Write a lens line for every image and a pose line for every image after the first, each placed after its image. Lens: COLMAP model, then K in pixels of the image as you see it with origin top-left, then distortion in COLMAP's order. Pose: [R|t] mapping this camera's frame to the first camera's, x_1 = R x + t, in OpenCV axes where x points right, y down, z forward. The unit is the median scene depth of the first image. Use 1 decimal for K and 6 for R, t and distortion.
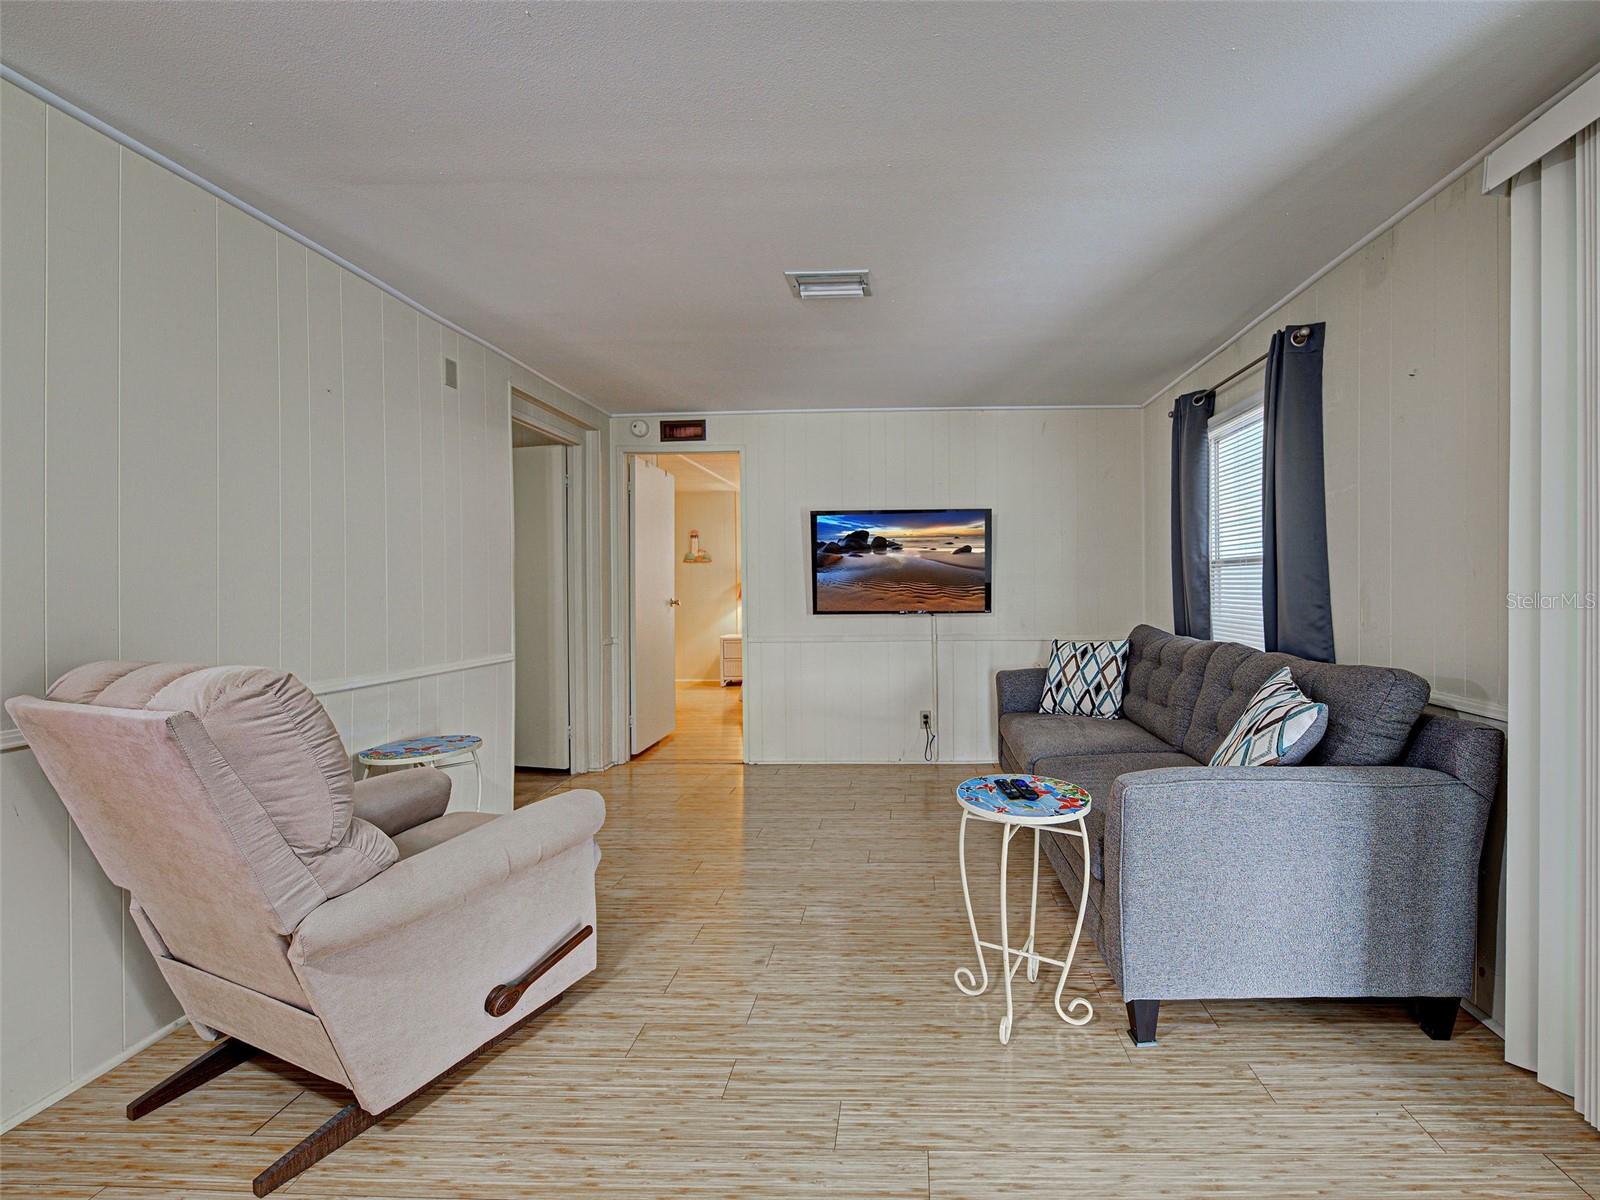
lens RADIAL K [[678.9, 0, 886.0], [0, 678.9, 591.8], [0, 0, 1]] dist [0.002630, 0.000475]
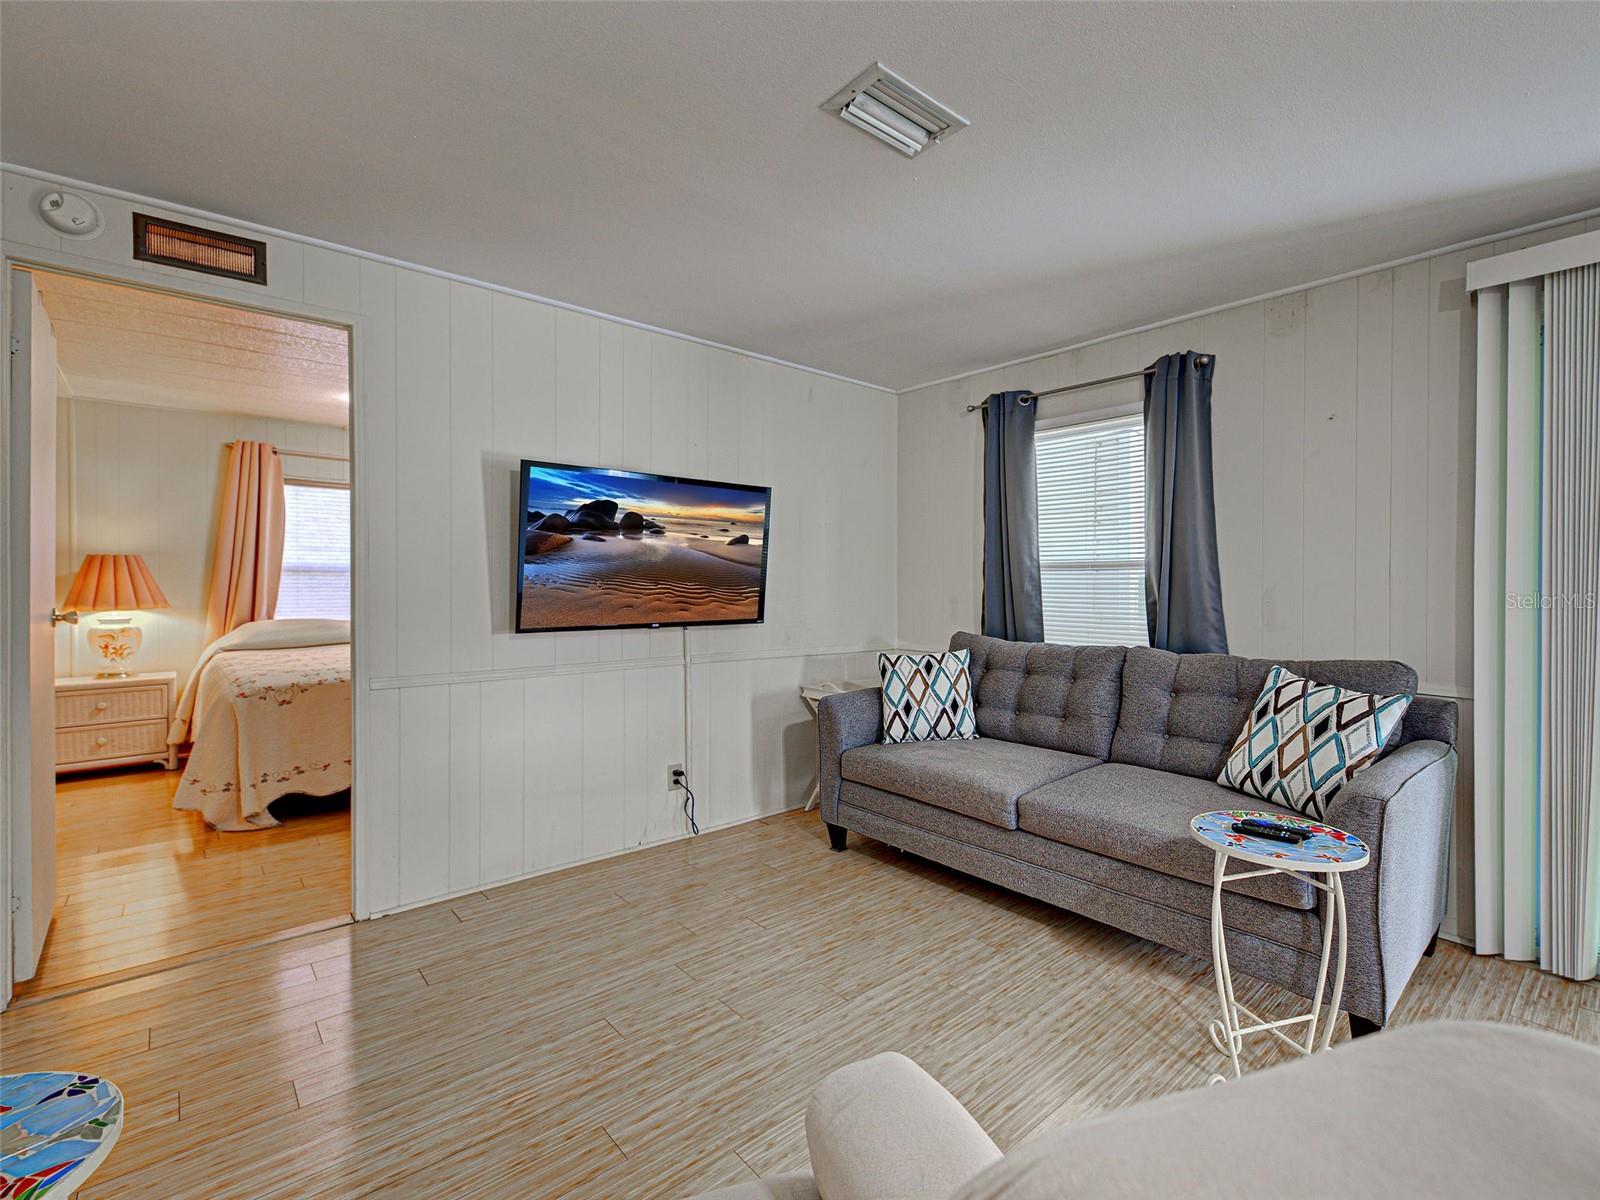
lens RADIAL K [[755.9, 0, 813.7], [0, 755.9, 592.7], [0, 0, 1]] dist [0.014315, -0.004955]
pose [[0.694354, 0.007303, 0.719597, -0.423926], [-0.002169, 0.999965, -0.008056, 0.002868], [-0.719630, 0.004033, 0.694346, 0.364858]]
